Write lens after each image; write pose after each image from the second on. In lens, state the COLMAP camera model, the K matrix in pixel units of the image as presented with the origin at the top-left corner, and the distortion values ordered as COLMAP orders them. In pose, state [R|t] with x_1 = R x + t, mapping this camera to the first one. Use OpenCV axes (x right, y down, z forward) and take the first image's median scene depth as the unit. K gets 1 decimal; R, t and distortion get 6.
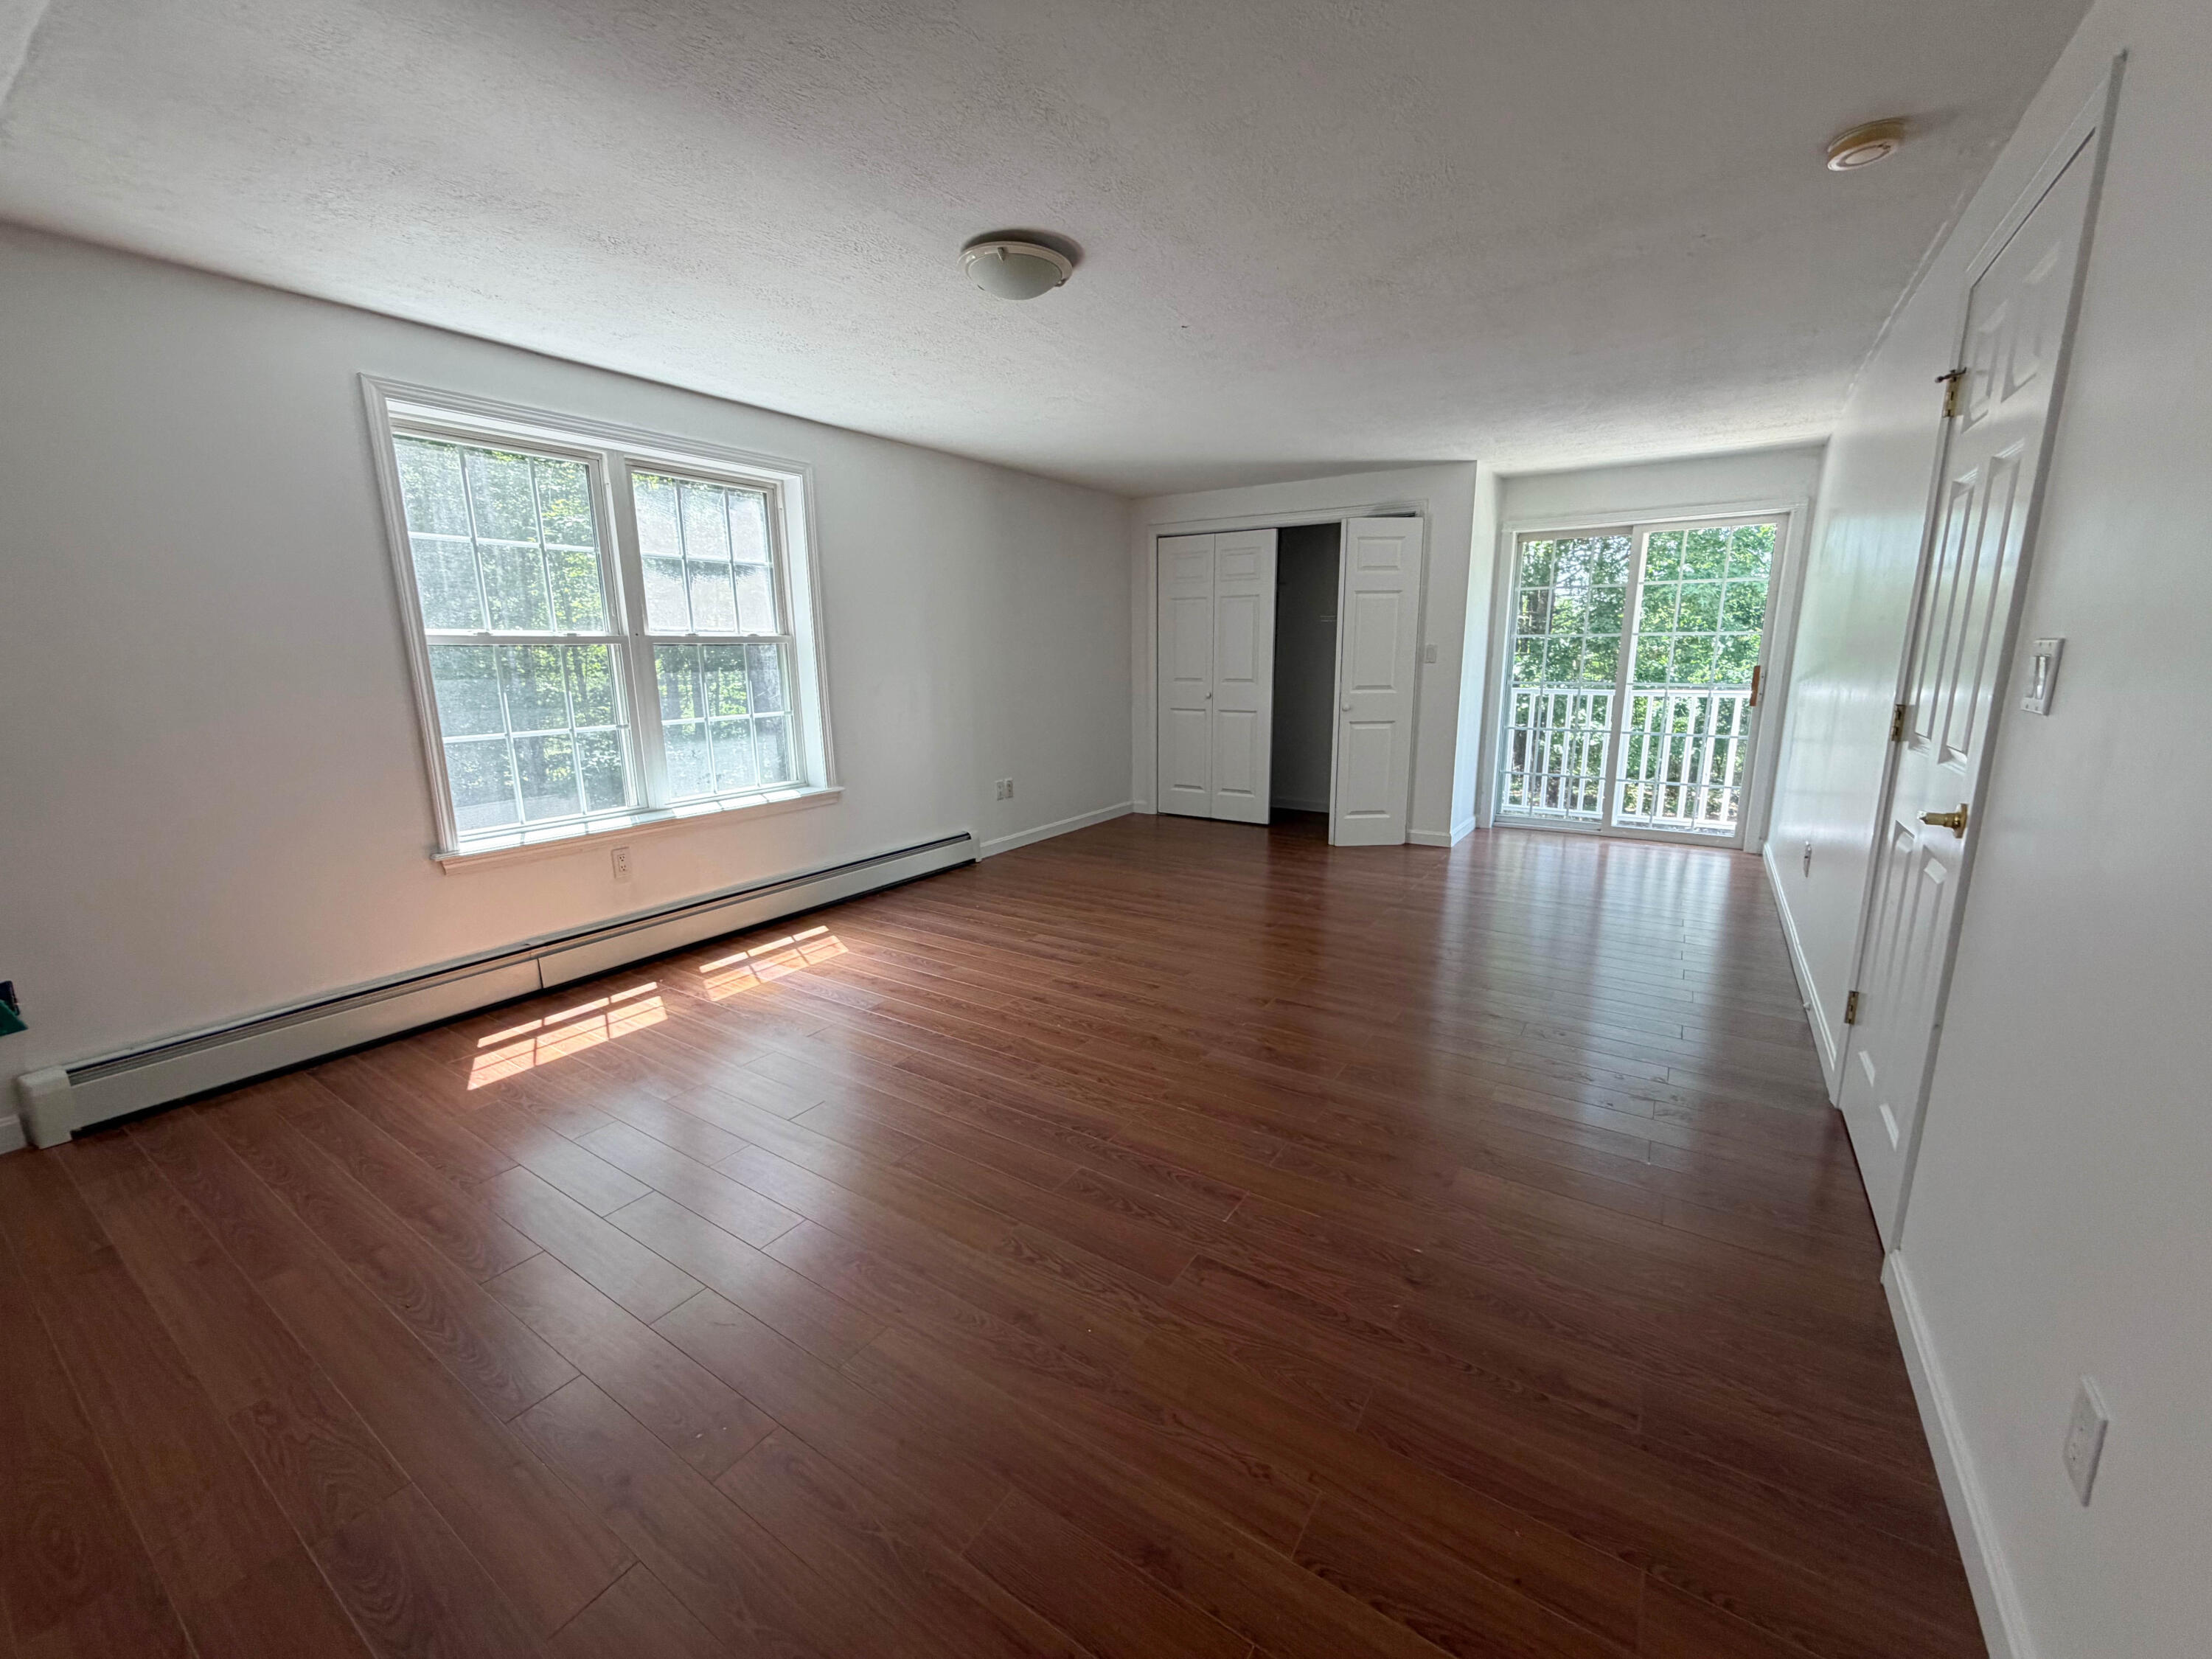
lens RADIAL K [[881.4, 0, 1108.9], [0, 881.4, 824.0], [0, 0, 1]] dist [0.000574, 0.000087]
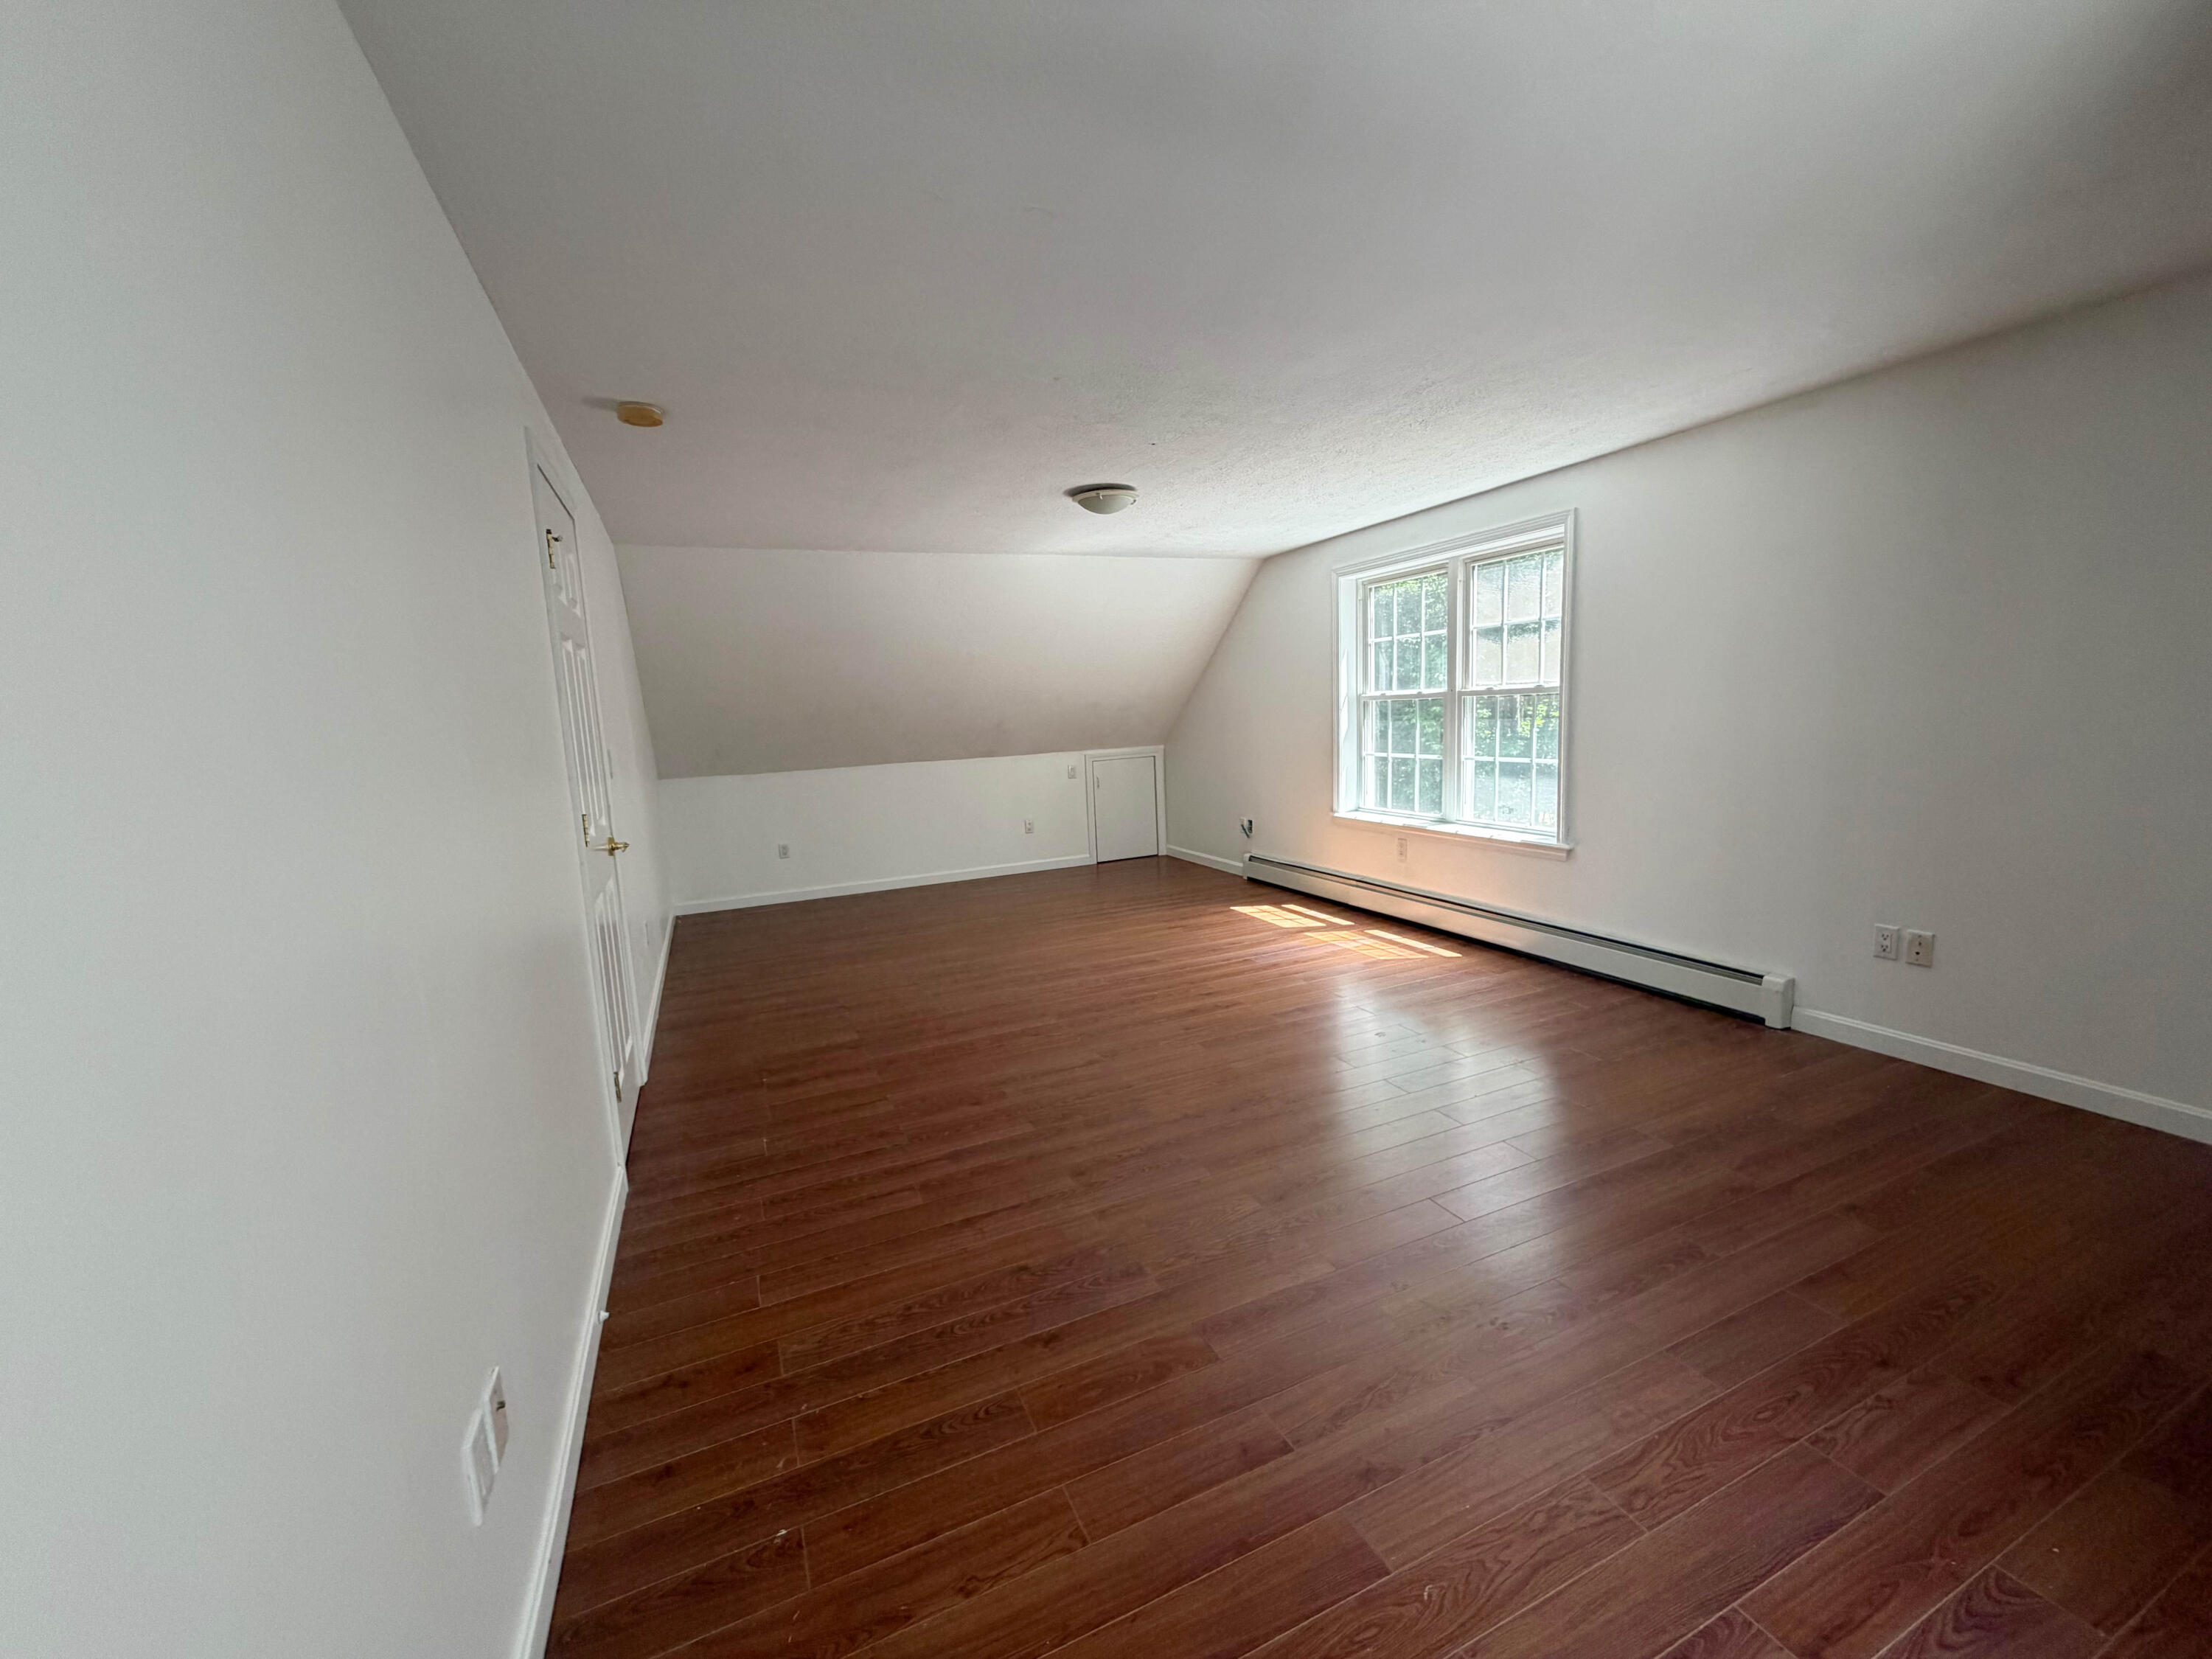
lens RADIAL K [[881.4, 0, 1097.3], [0, 881.4, 822.6], [0, 0, 1]] dist [0.000574, 0.000087]
pose [[-0.546084, 0.145966, -0.824916, 0.873683], [-0.107227, 0.964425, 0.241635, -0.281878], [0.830840, 0.220406, -0.511005, 1.254066]]
